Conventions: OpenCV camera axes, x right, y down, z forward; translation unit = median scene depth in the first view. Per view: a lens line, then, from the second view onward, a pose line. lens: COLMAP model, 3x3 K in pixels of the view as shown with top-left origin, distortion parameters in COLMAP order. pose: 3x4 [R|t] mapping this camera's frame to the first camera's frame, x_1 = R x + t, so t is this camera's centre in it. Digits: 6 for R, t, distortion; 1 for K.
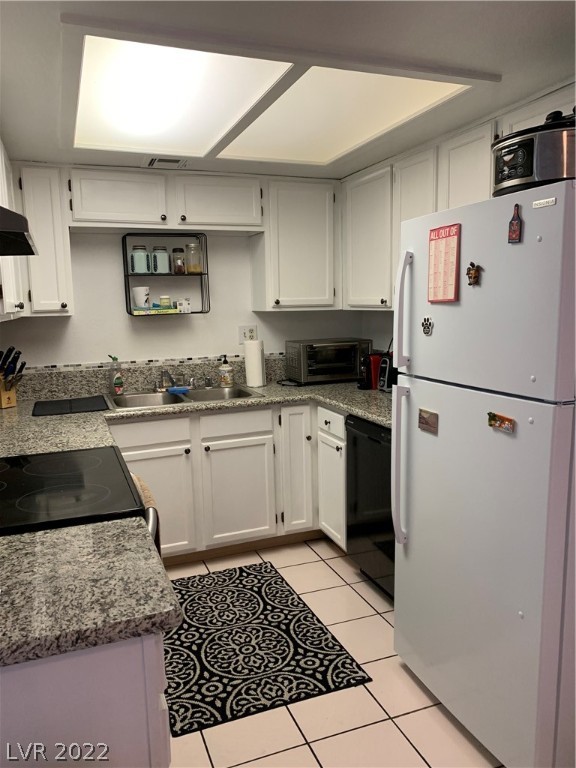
lens RADIAL K [[593.4, 0, 288.8], [0, 593.4, 387.2], [0, 0, 1]] dist [0.002213, -0.000378]
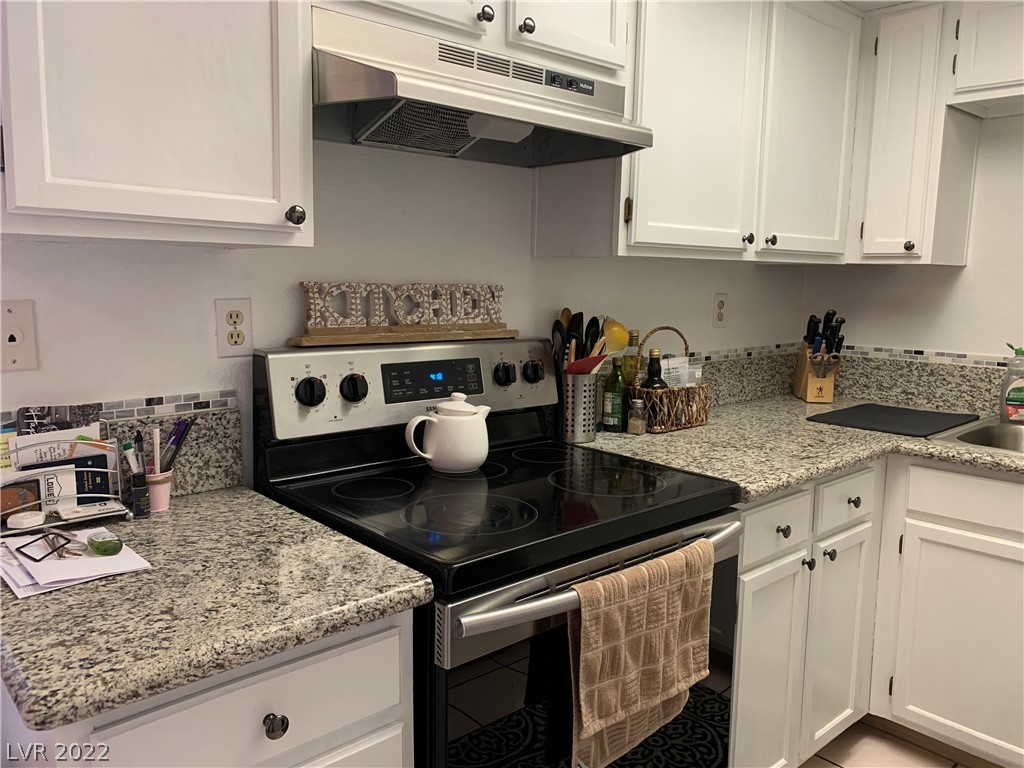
lens RADIAL K [[791.1, 0, 512.4], [0, 791.1, 377.8], [0, 0, 1]] dist [0.002213, -0.000378]
pose [[0.356721, 0.150874, -0.921947, 0.214136], [-0.158096, 0.982388, 0.099594, -0.027457], [0.920737, 0.110229, 0.374291, 0.372320]]
